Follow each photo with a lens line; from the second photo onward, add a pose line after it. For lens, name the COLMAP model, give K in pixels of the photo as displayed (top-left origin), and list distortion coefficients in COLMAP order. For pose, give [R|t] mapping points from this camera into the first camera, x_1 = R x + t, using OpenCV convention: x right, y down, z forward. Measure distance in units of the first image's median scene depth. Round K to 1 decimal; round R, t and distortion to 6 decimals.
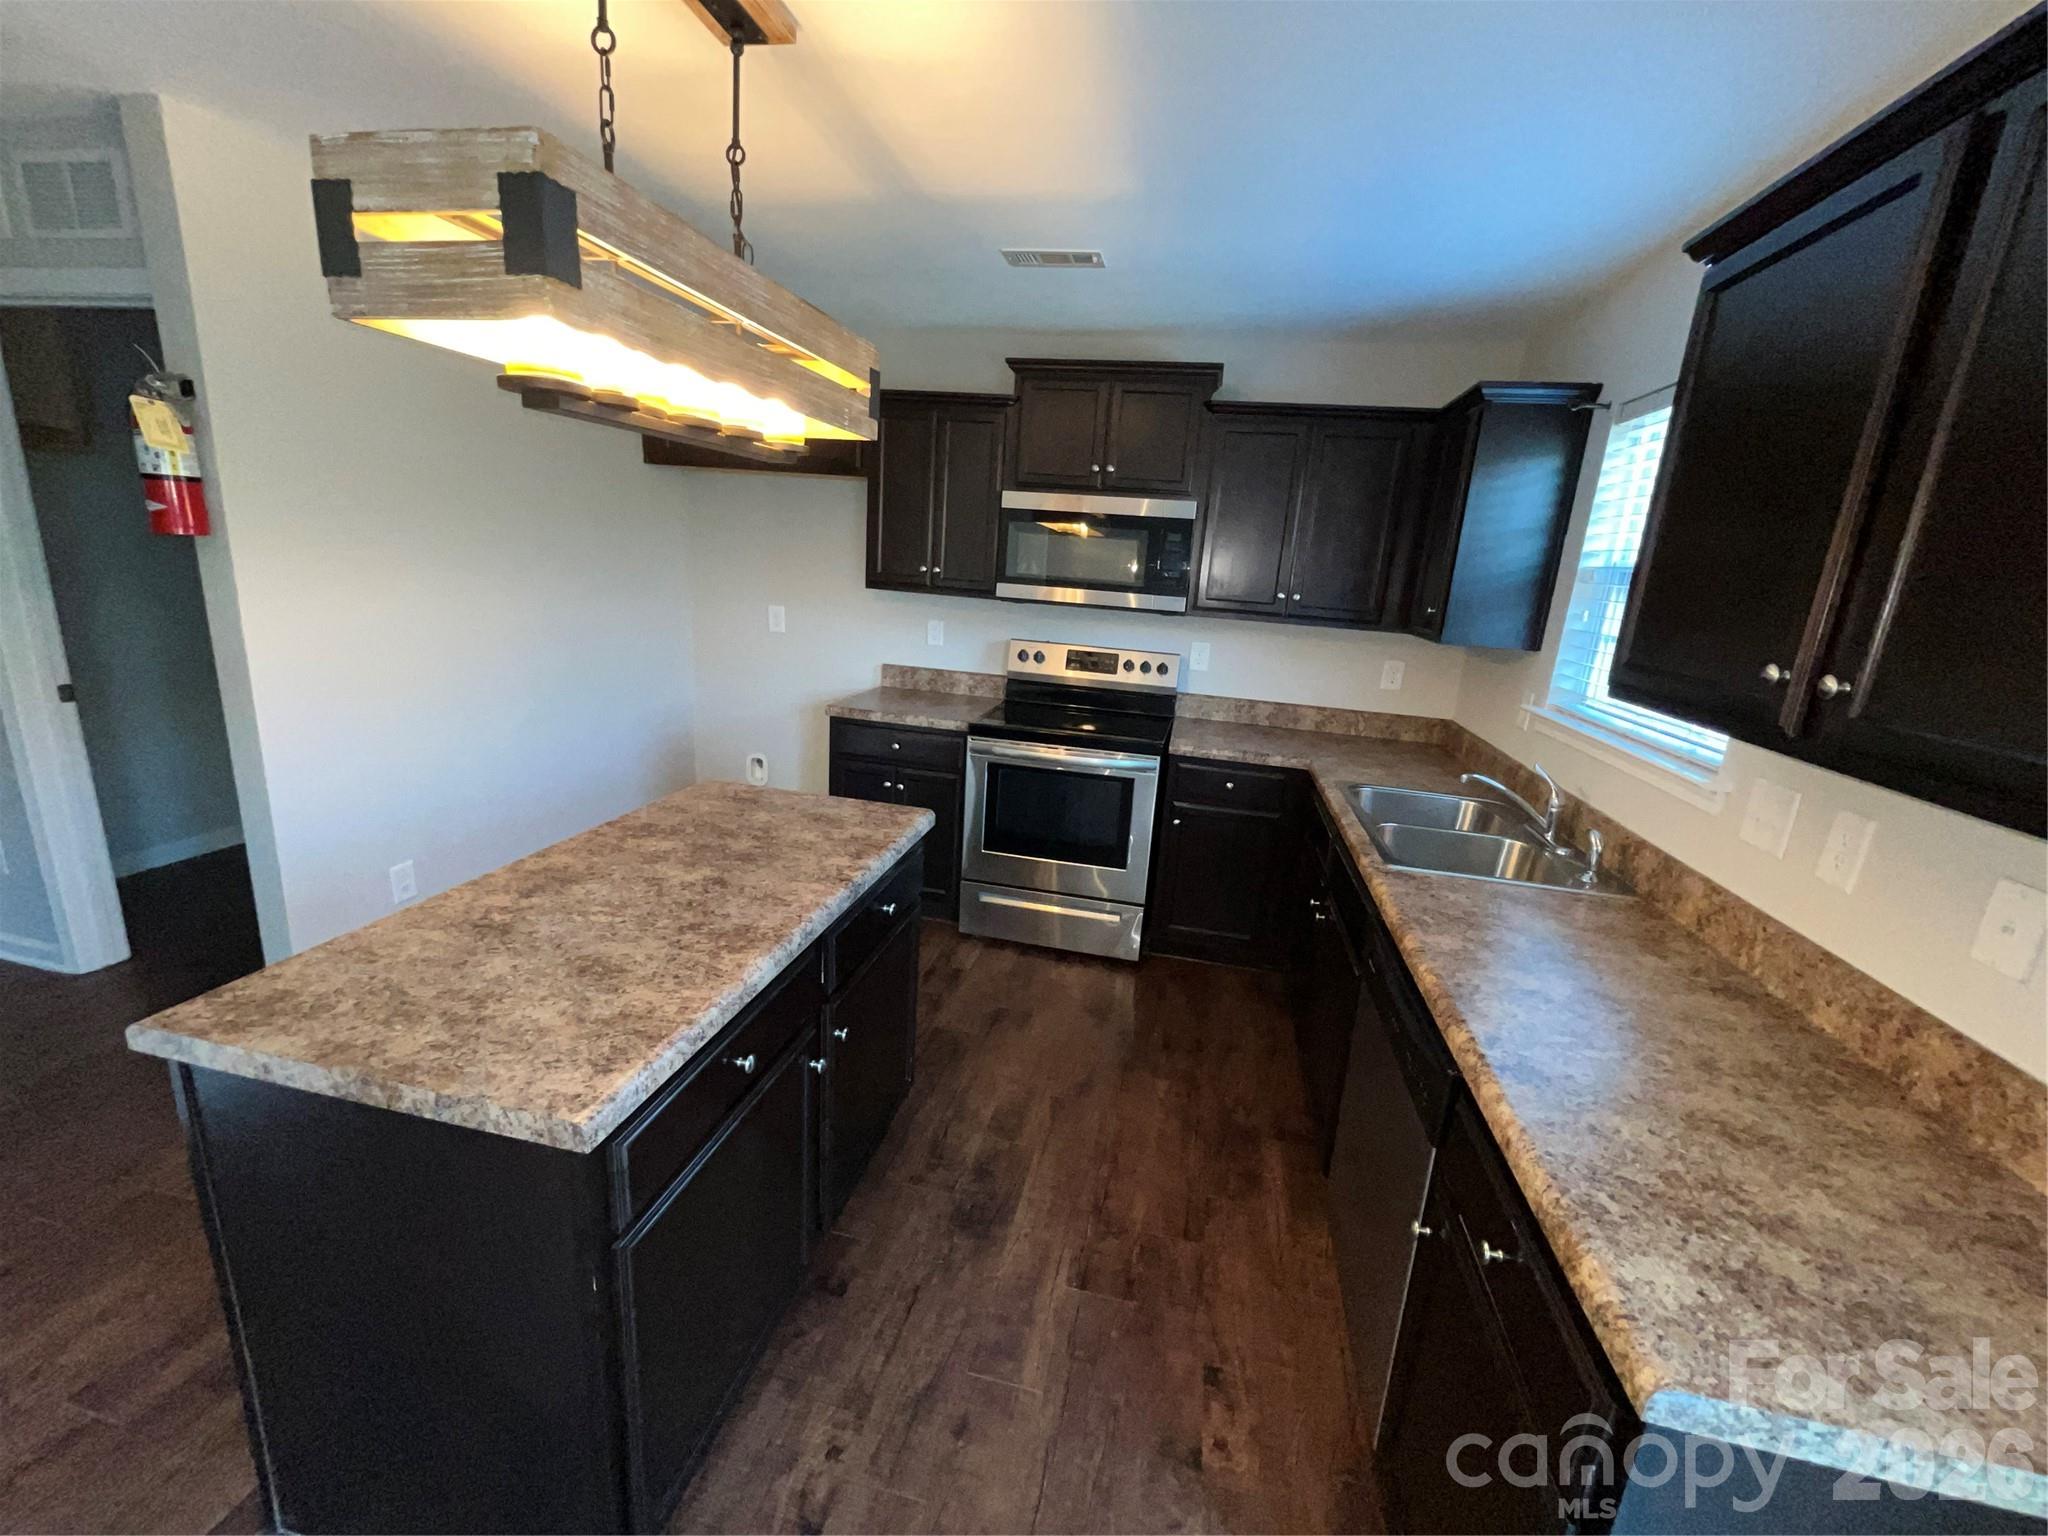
lens RADIAL K [[824.2, 0, 1025.6], [0, 824.2, 766.0], [0, 0, 1]] dist [0.001800, 0.000223]
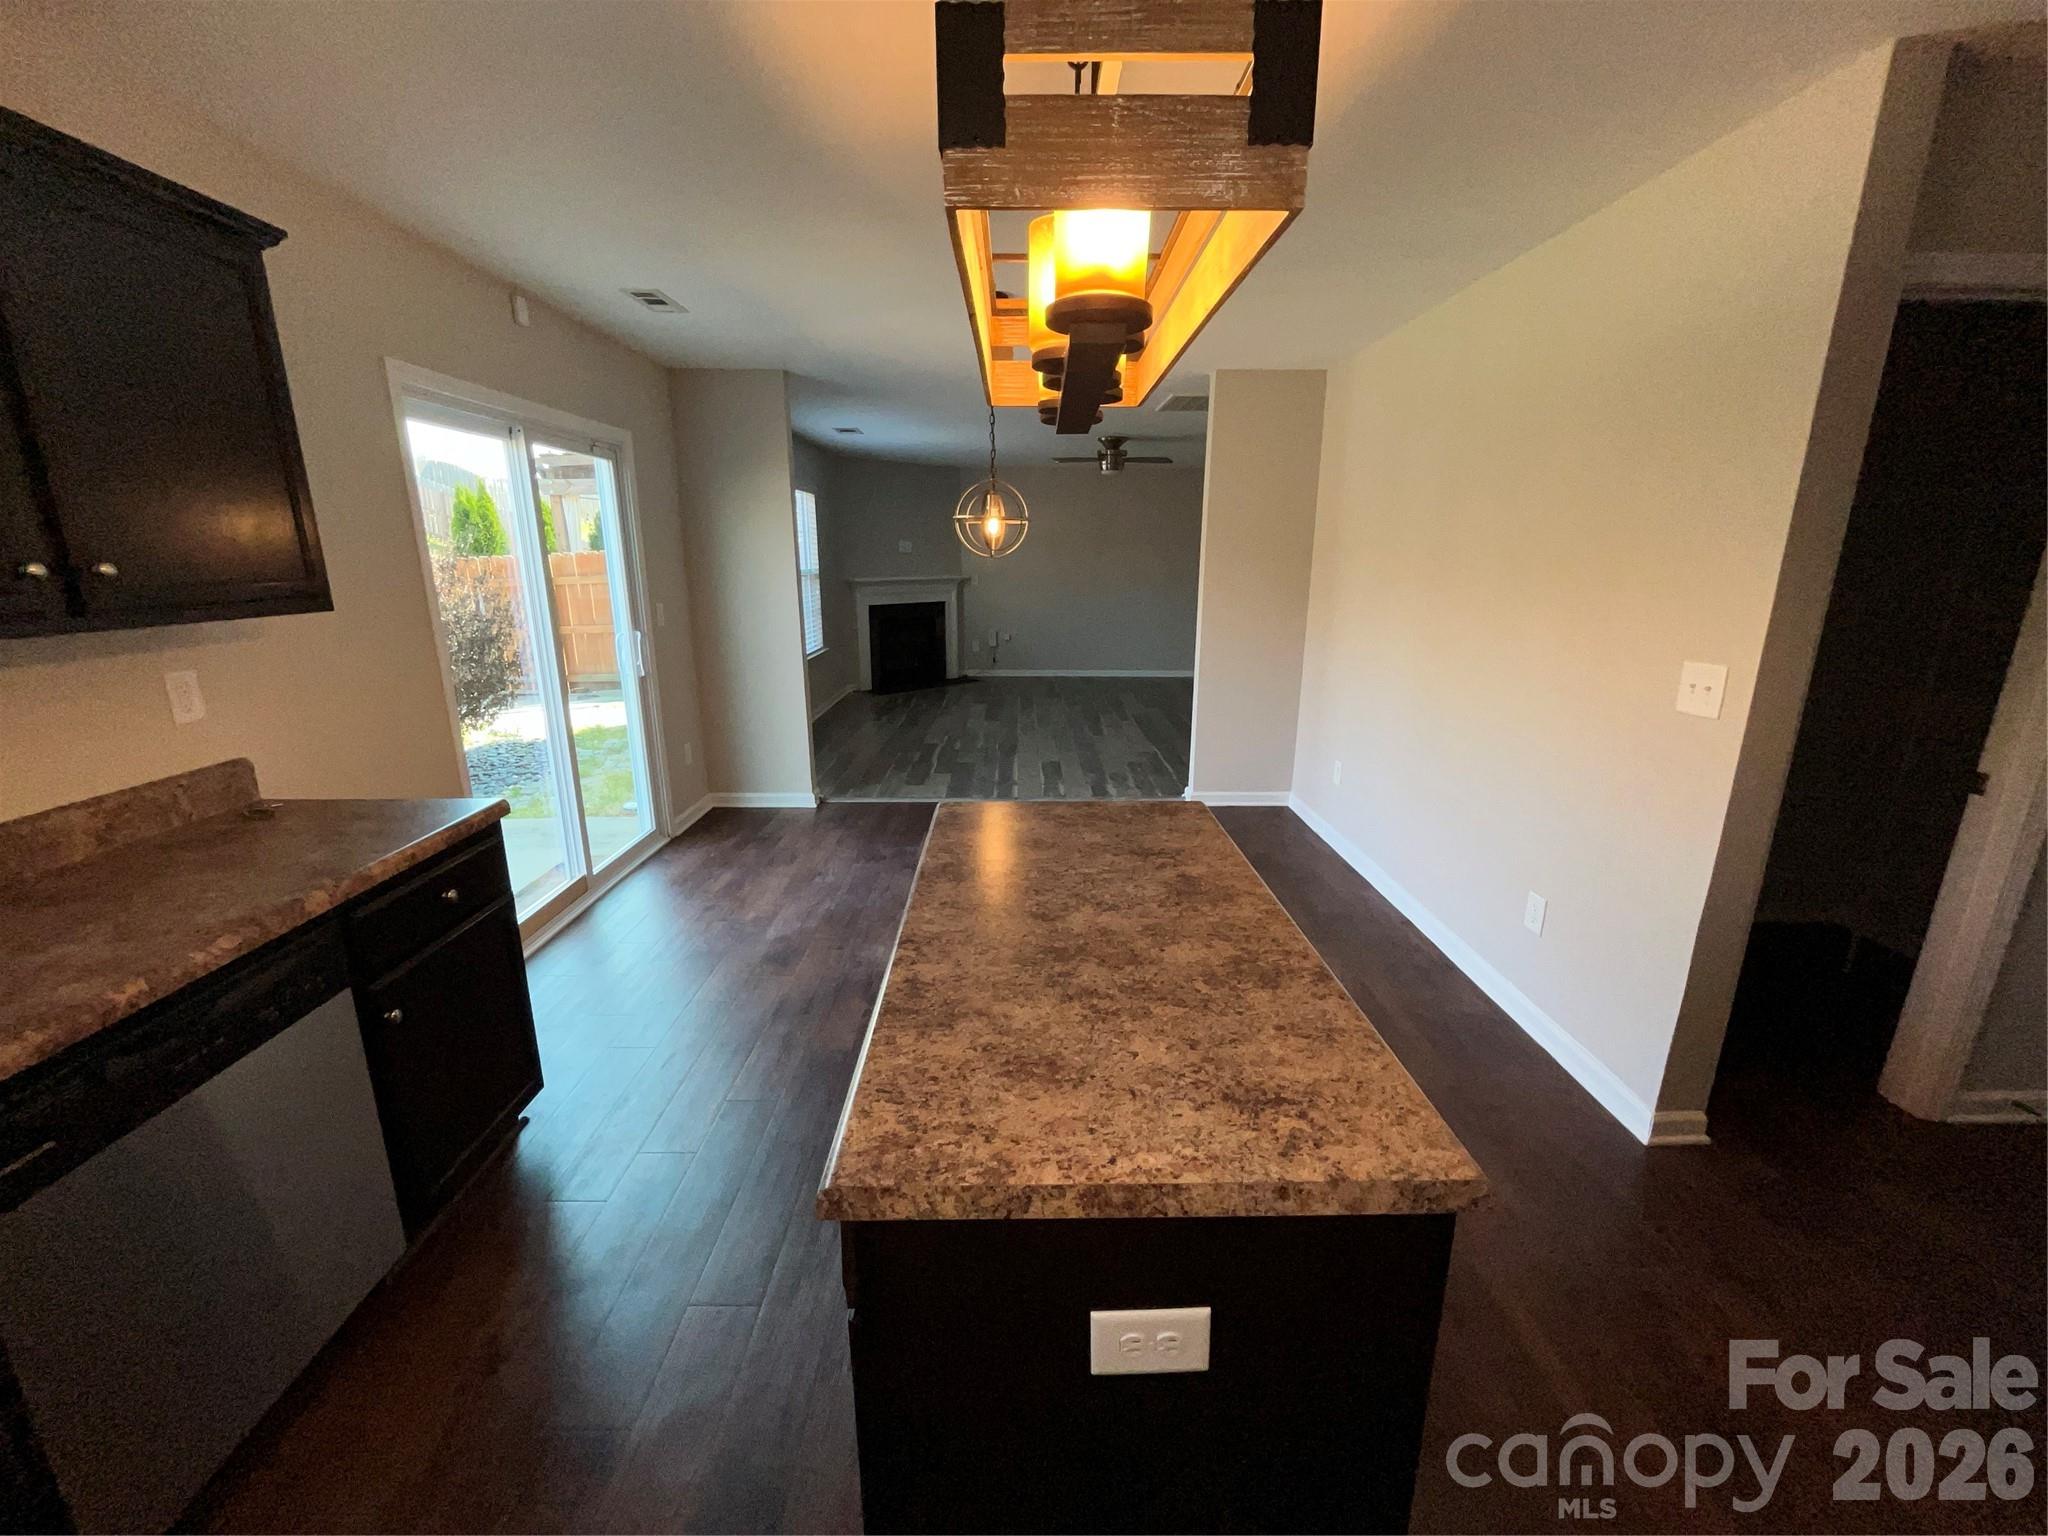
lens RADIAL K [[824.2, 0, 1028.1], [0, 824.2, 767.5], [0, 0, 1]] dist [0.001800, 0.000223]
pose [[-0.973849, -0.011033, -0.226930, -0.158302], [-0.117754, 0.878707, 0.462611, -0.403338], [0.194301, 0.477235, -0.857026, 1.685219]]
